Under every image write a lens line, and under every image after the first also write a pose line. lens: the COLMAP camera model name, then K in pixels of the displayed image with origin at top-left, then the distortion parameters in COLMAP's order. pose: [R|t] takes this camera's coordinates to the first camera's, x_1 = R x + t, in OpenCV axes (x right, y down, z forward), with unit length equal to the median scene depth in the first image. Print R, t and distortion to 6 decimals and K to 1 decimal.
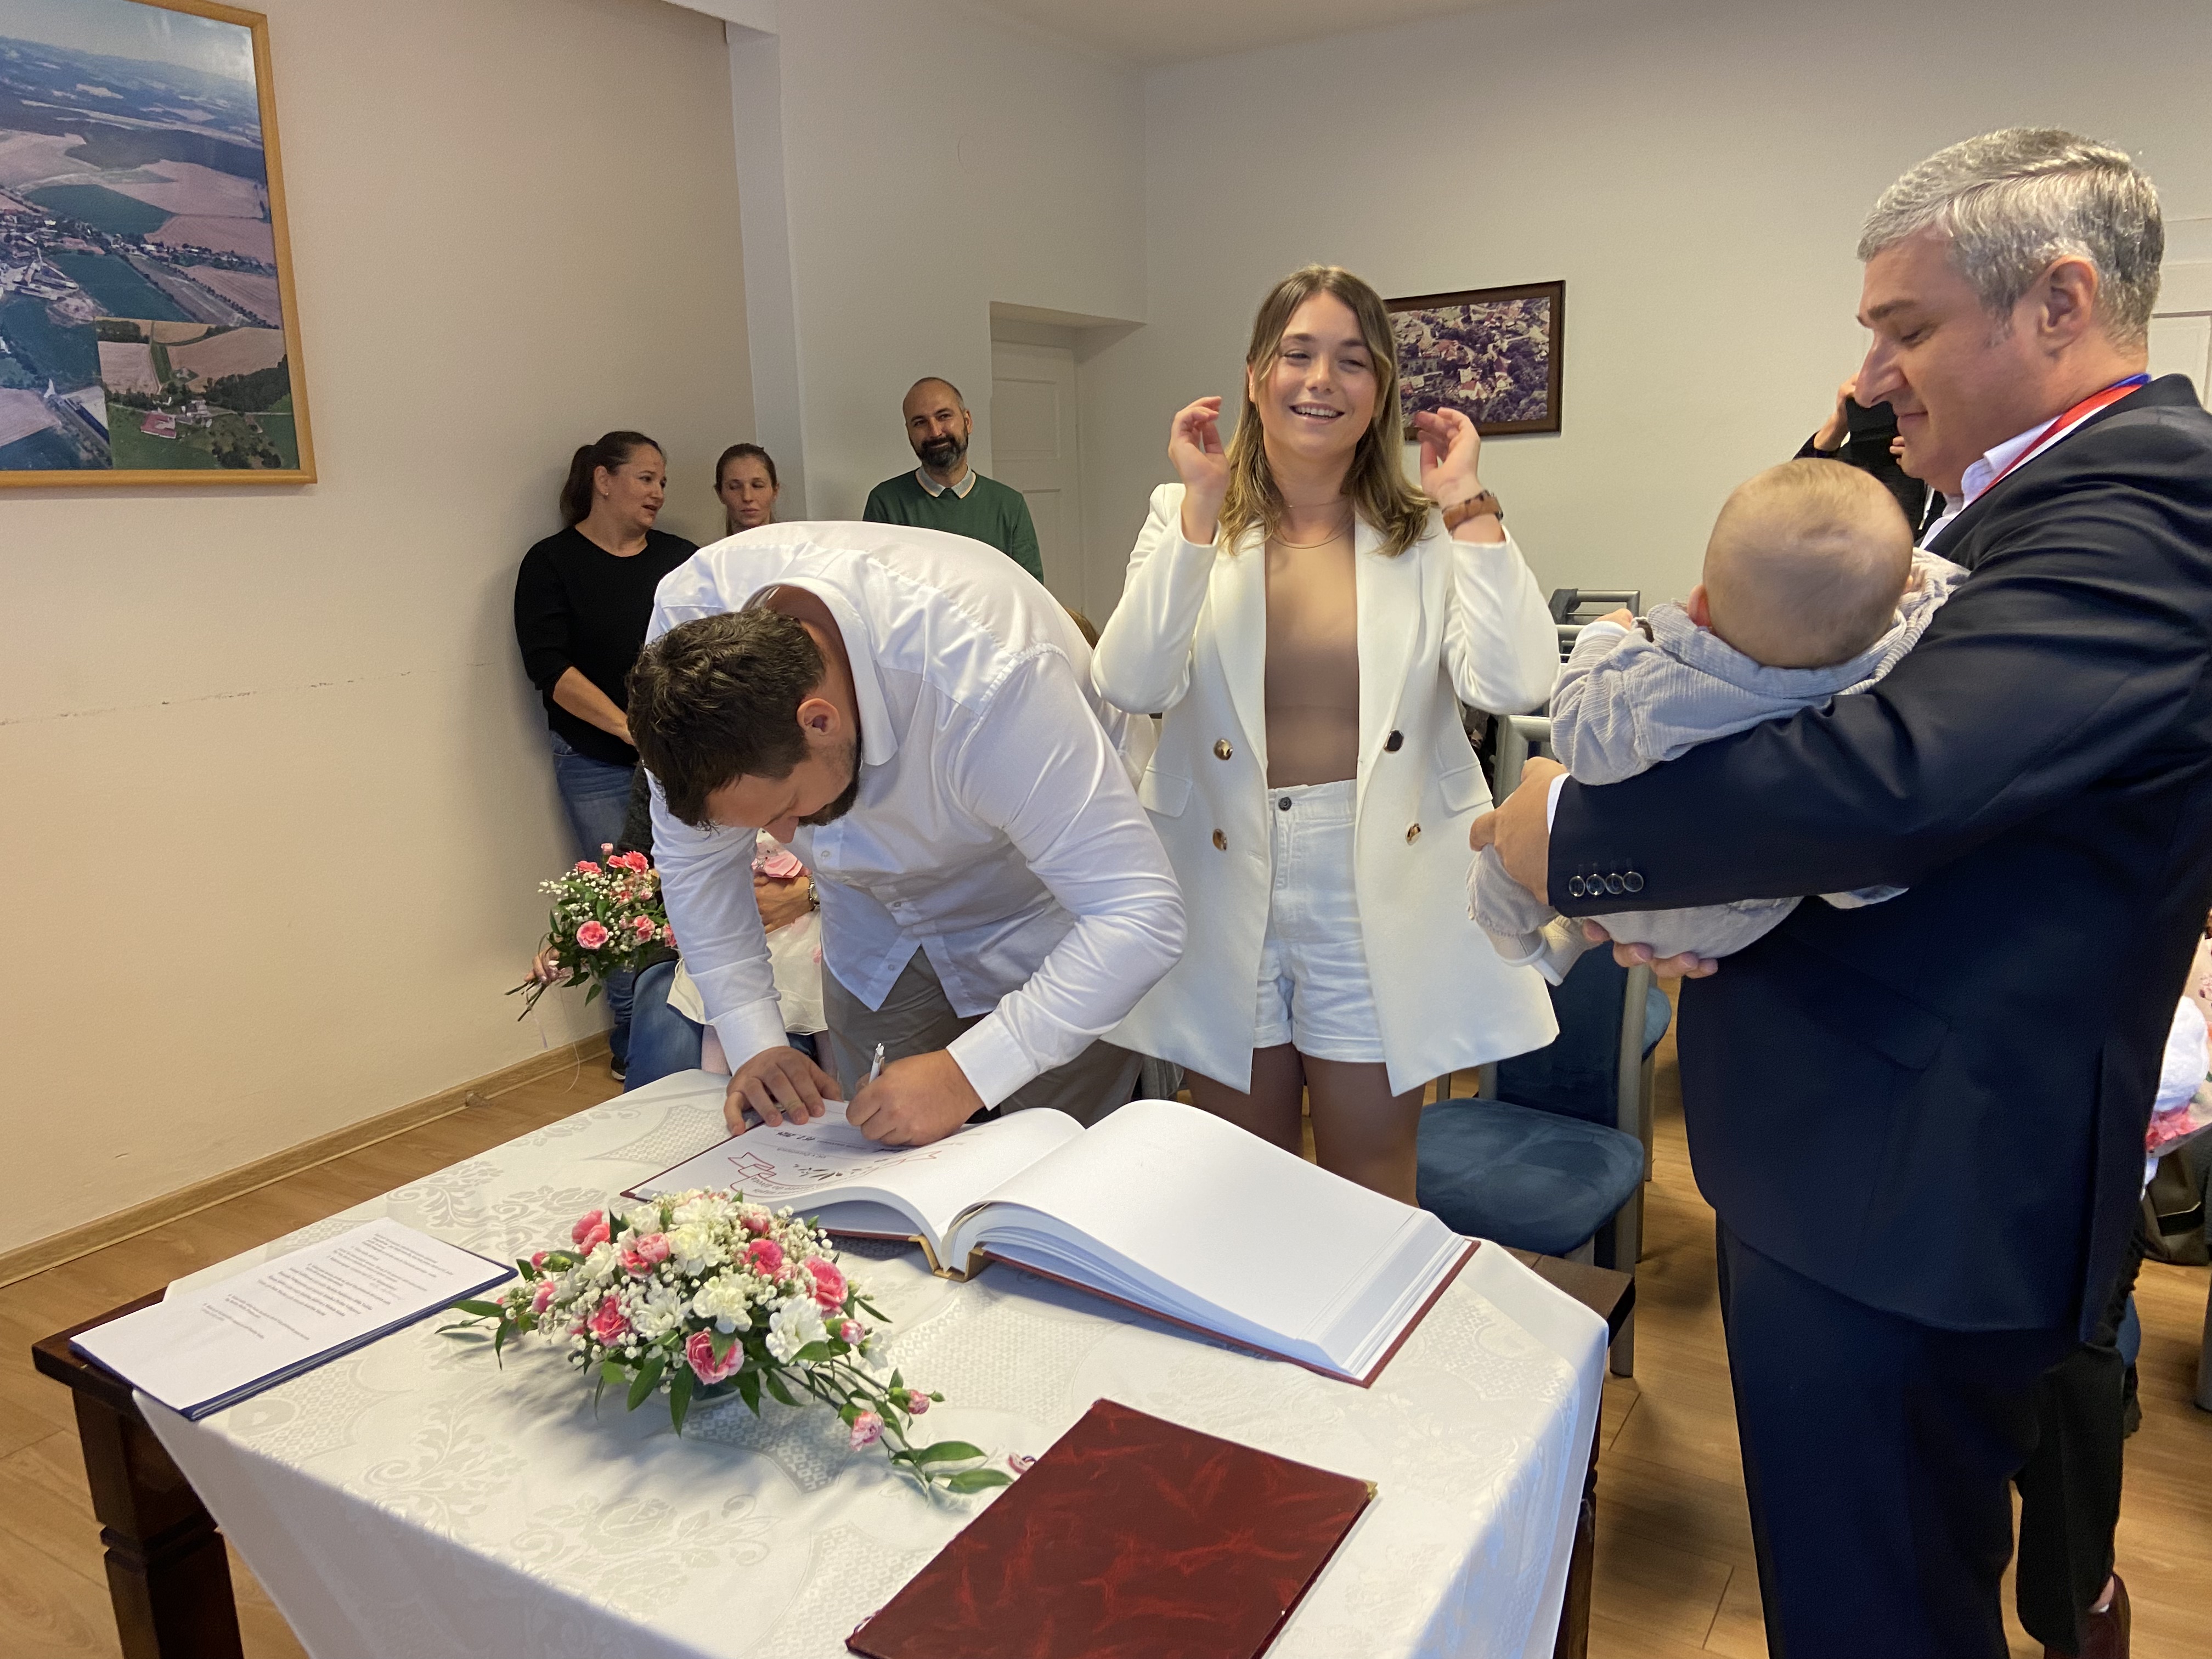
lens RADIAL K [[1615.3, 0, 1100.3], [0, 1615.3, 822.7], [0, 0, 1]] dist [0.114642, -0.135629]
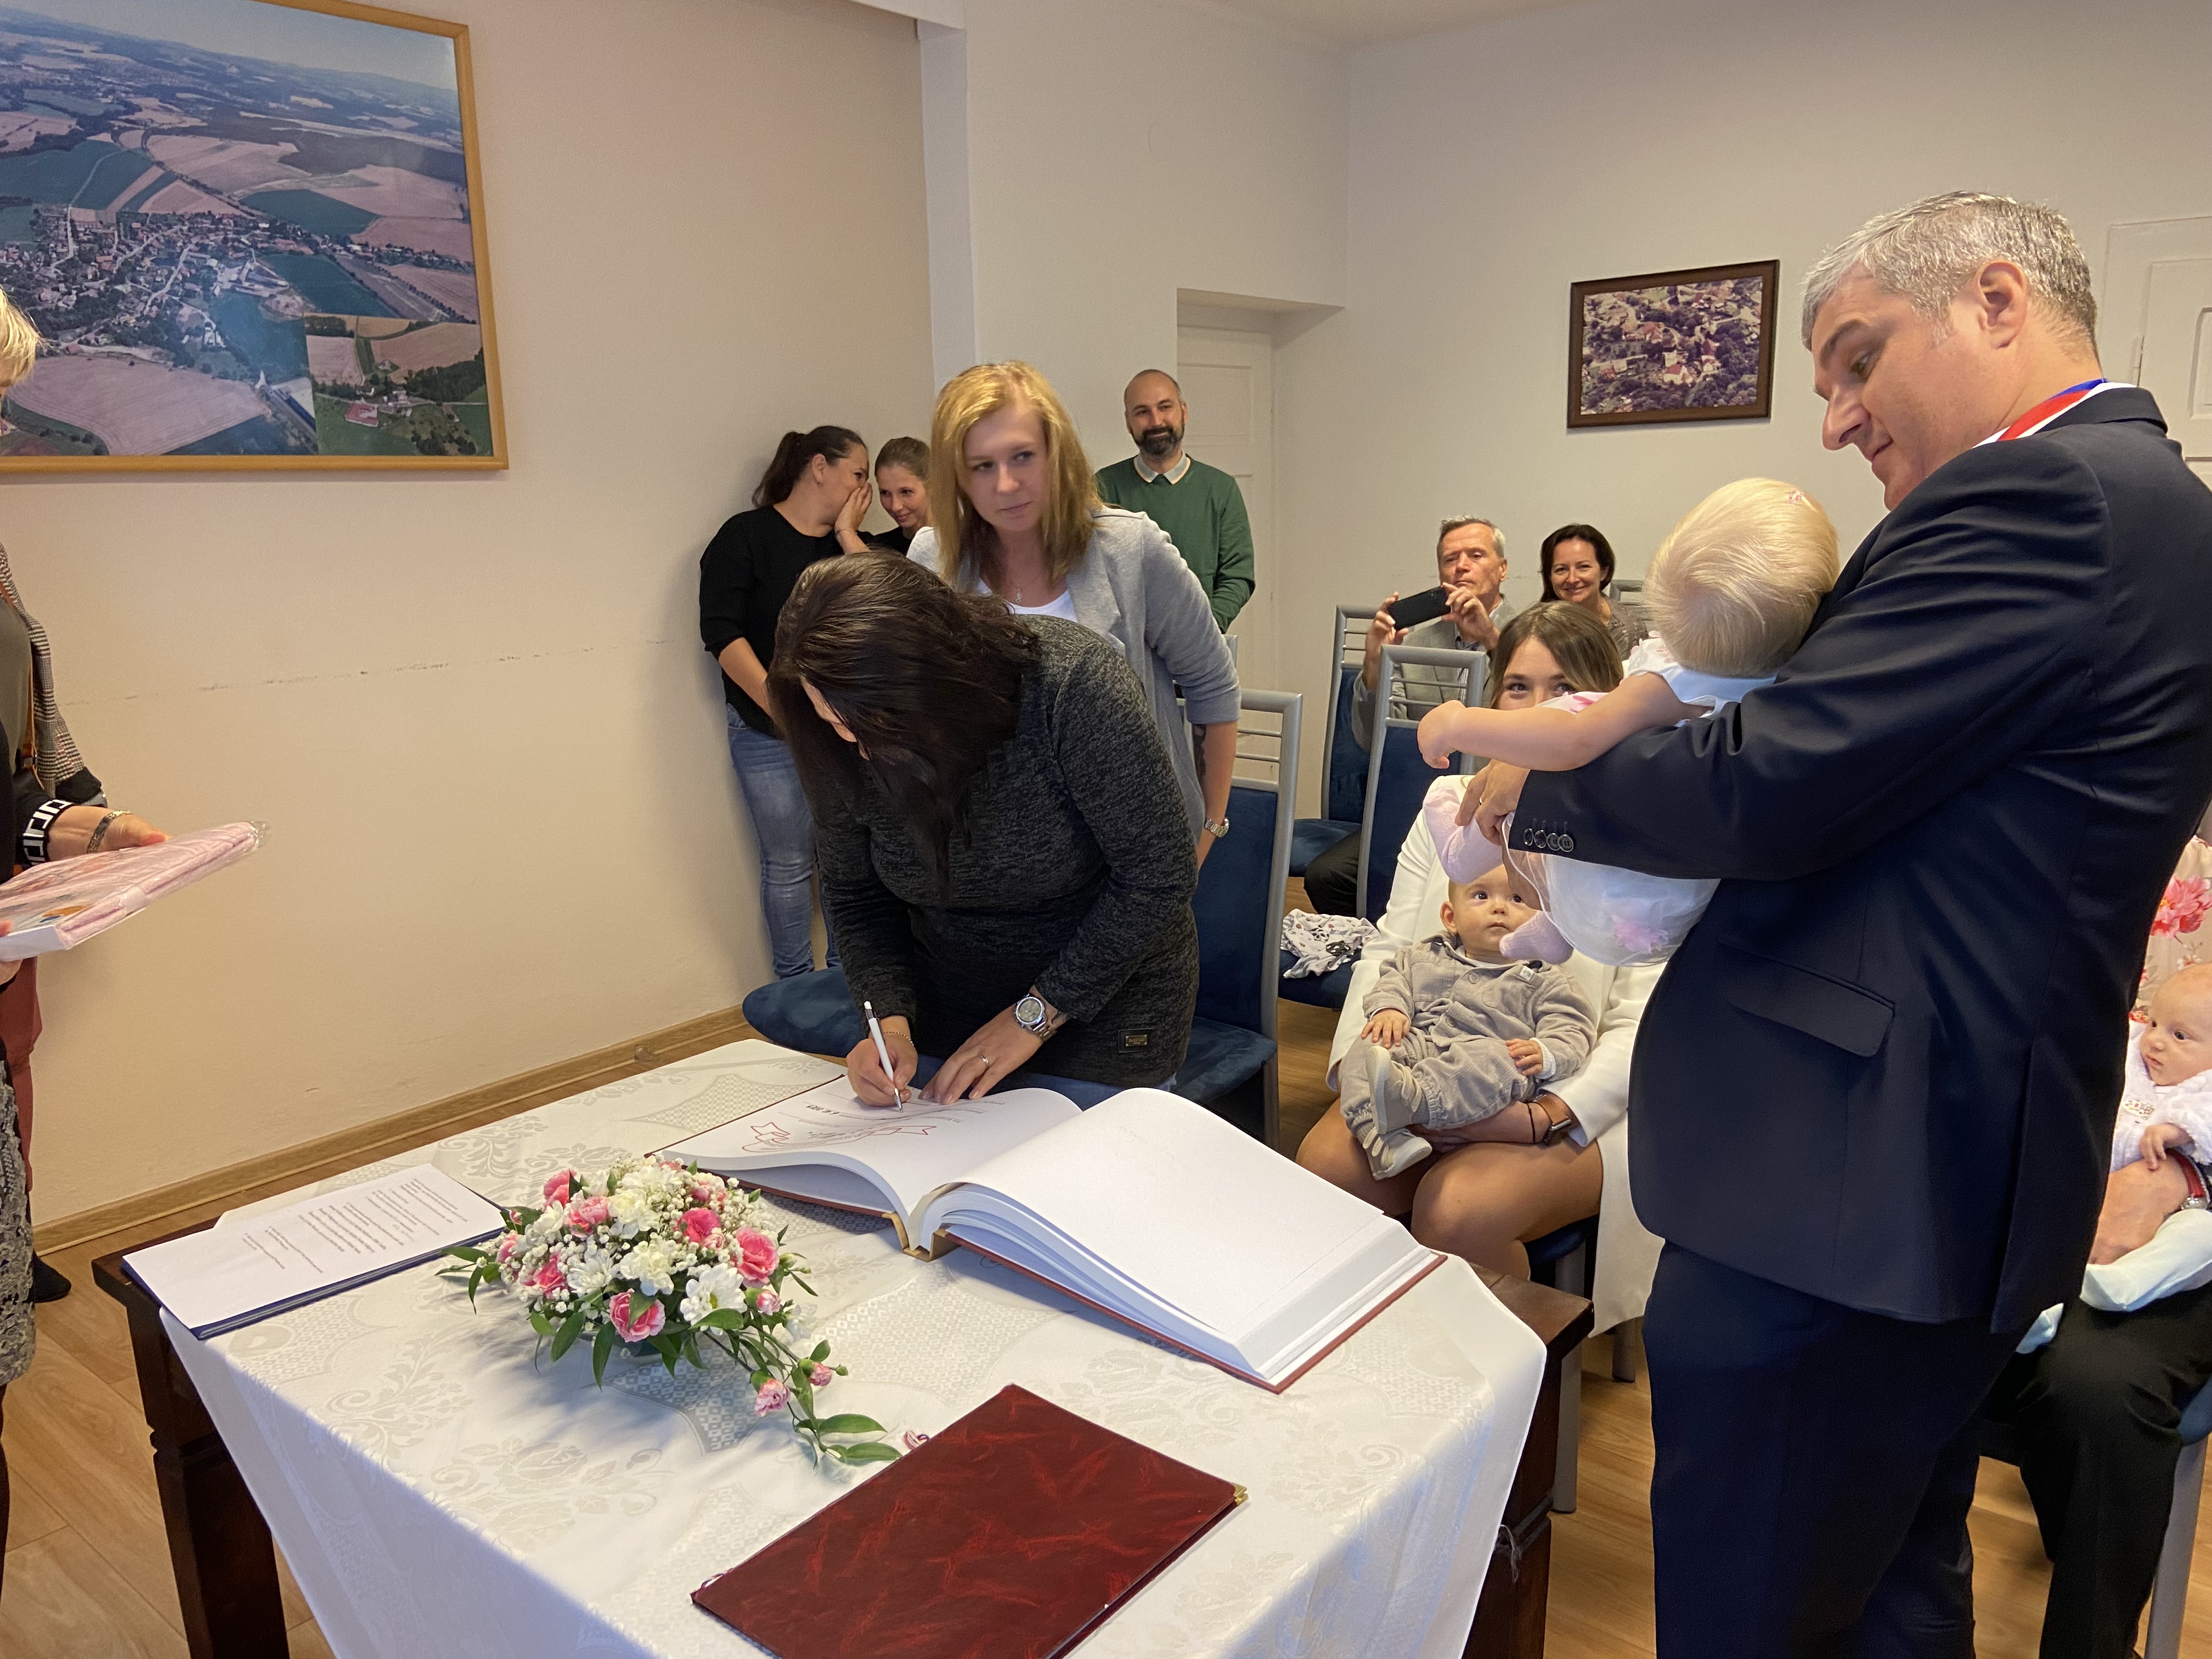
lens RADIAL K [[1613.9, 0, 1131.2], [0, 1613.9, 818.7], [0, 0, 1]] dist [0.114476, -0.142710]
pose [[0.991446, 0.034078, -0.125987, 0.184570], [-0.032921, 0.999395, 0.011258, -0.015468], [0.126295, -0.007014, 0.991968, -0.003927]]
